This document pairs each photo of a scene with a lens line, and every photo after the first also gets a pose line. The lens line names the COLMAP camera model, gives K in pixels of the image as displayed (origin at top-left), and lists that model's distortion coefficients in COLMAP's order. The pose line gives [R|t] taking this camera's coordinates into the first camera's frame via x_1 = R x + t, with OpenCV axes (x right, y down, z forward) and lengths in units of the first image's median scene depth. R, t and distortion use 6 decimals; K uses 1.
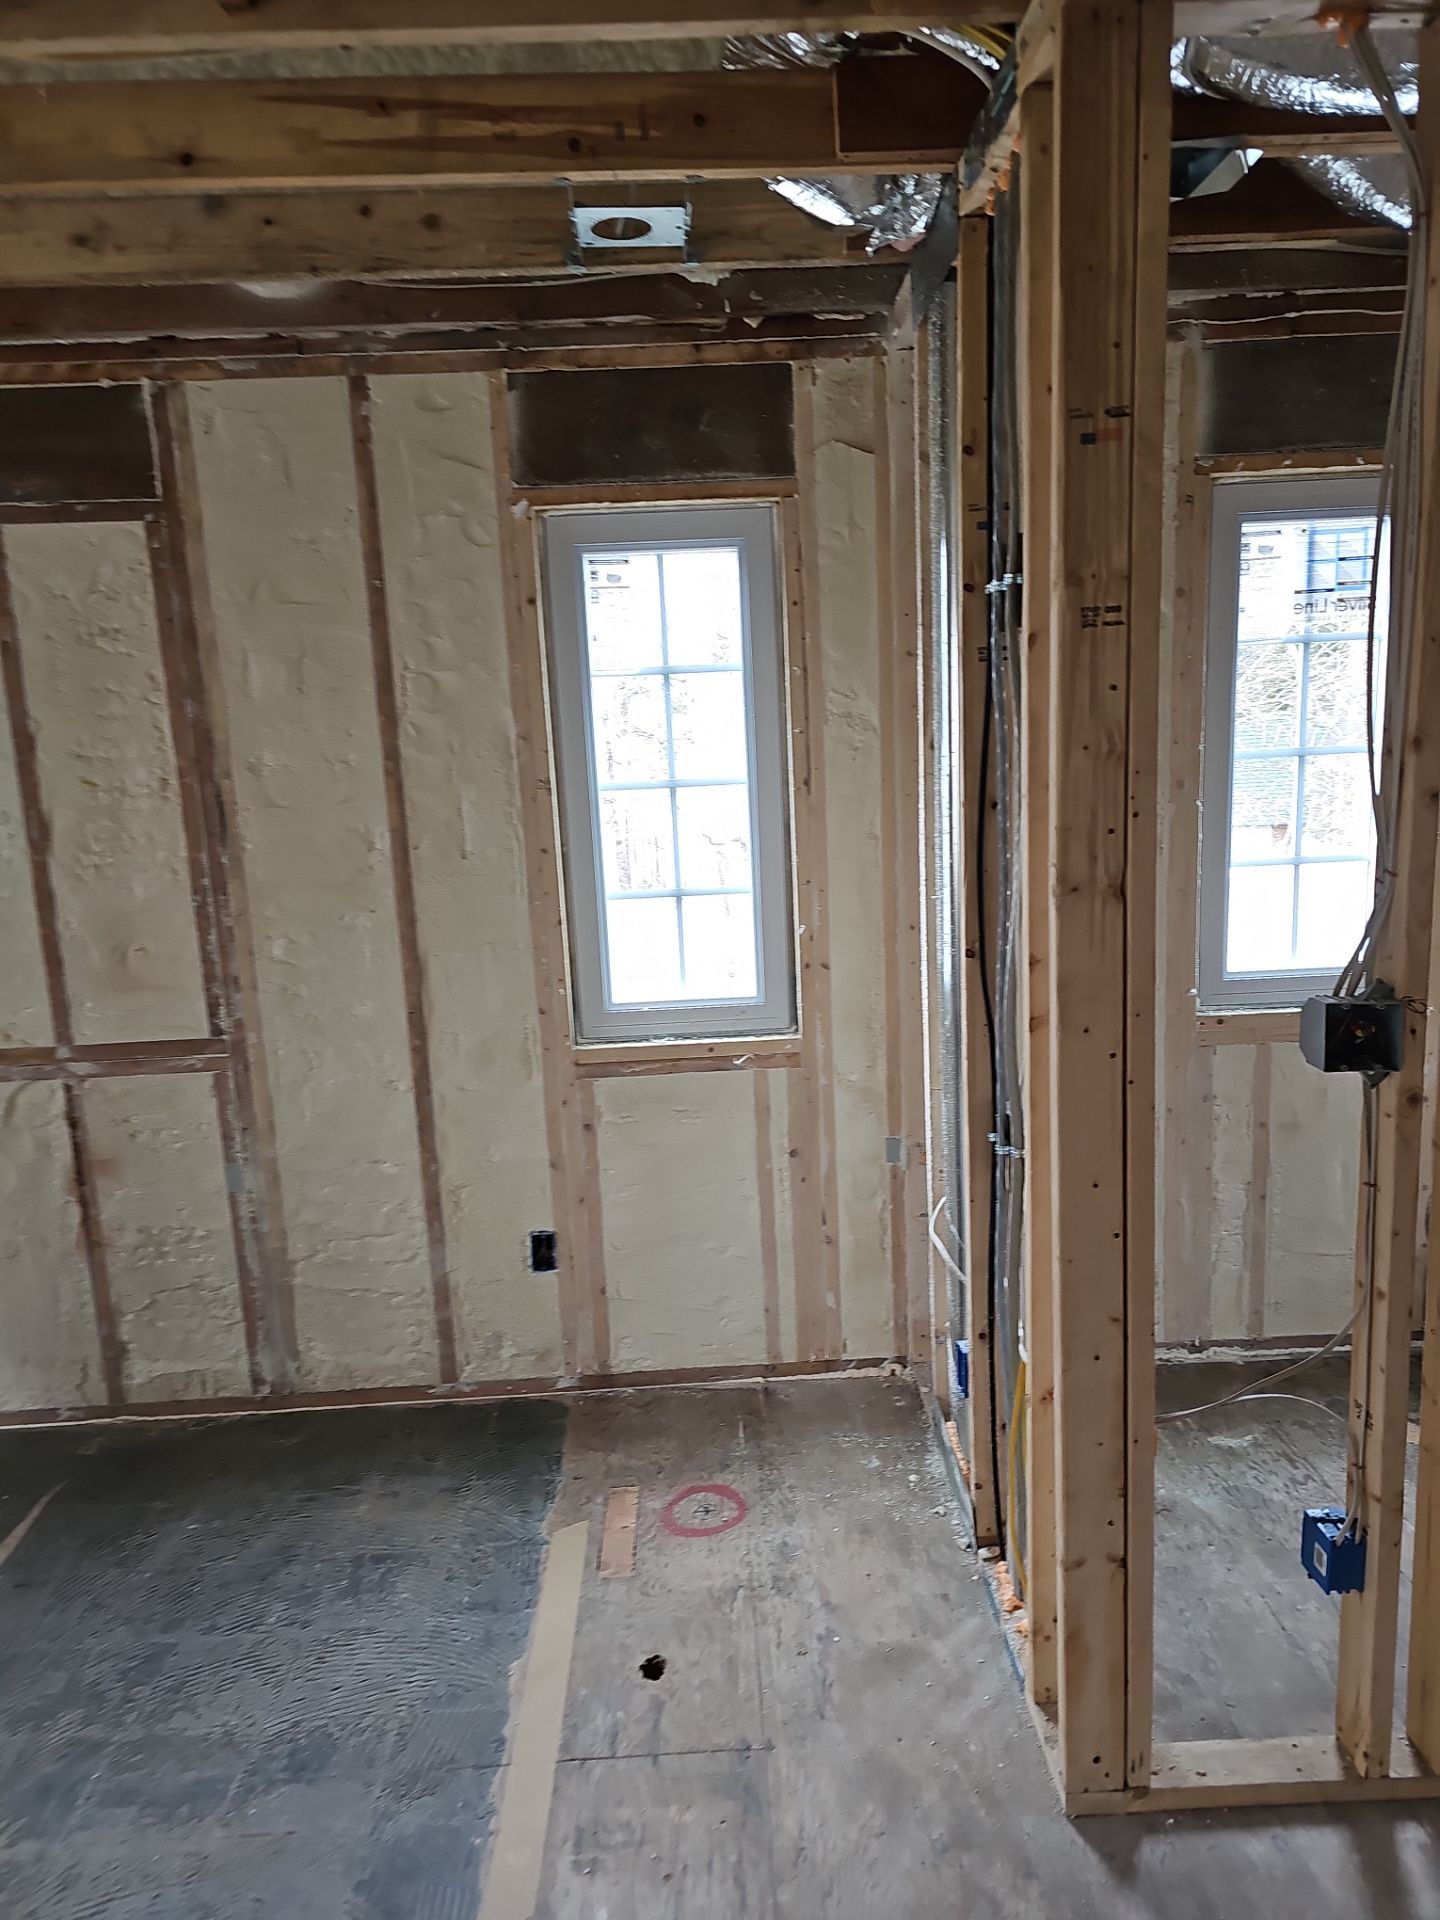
lens RADIAL K [[1392.3, 0, 678.3], [0, 1392.3, 974.2], [0, 0, 1]] dist [0.051938, -0.002343]
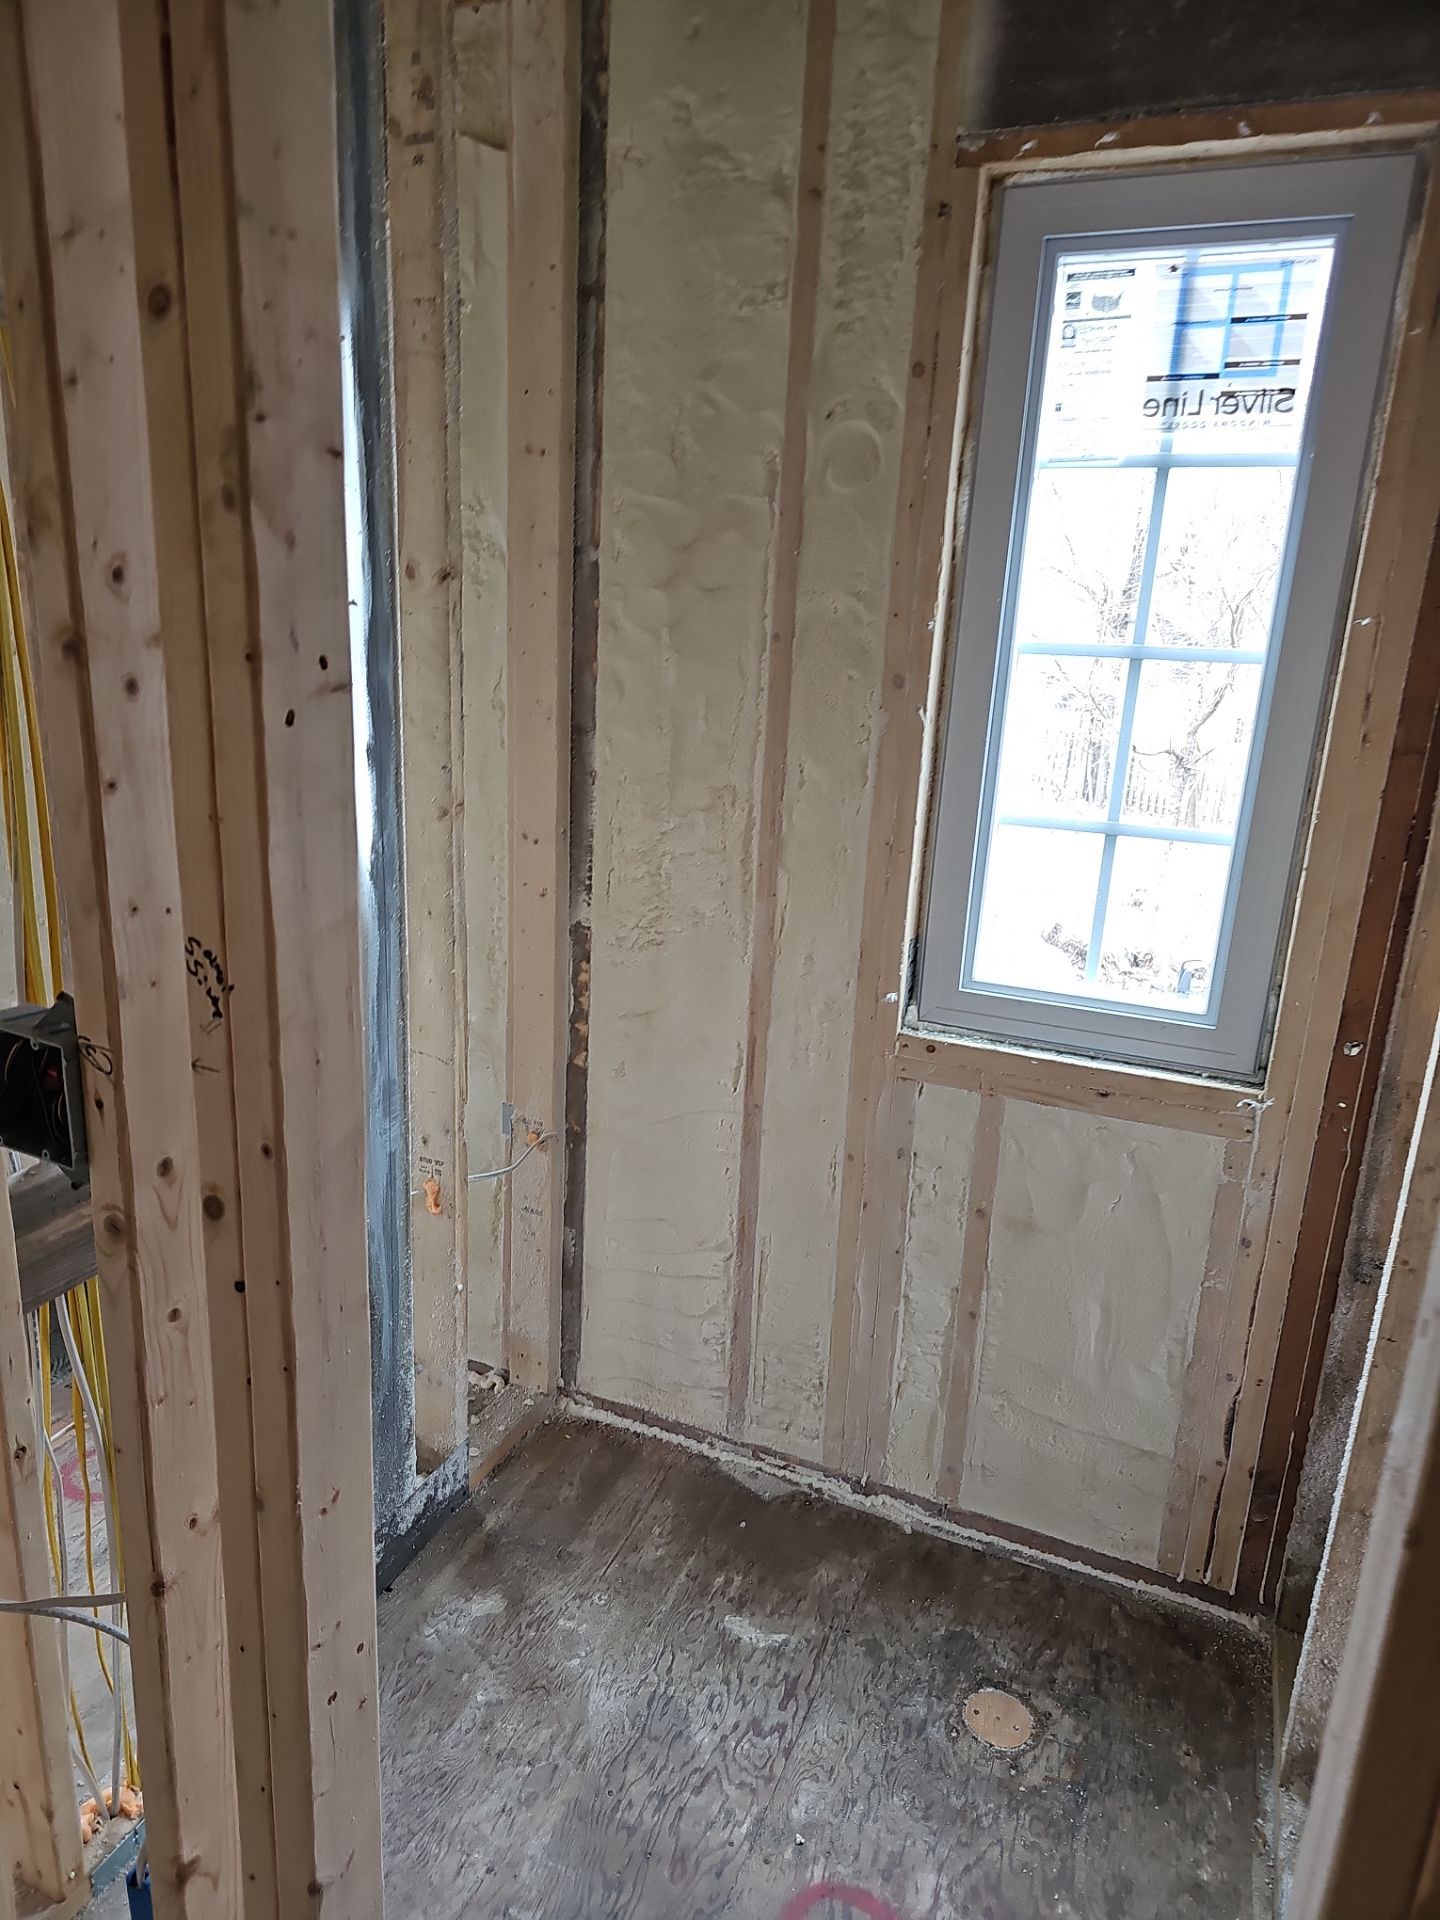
lens RADIAL K [[1358.9, 0, 725.6], [0, 1358.9, 978.1], [0, 0, 1]] dist [0.038395, -0.006742]
pose [[0.890107, 0.197231, -0.410865, 0.565375], [-0.152789, 0.978477, 0.138702, -0.074911], [0.429379, -0.060684, 0.901084, 0.381674]]
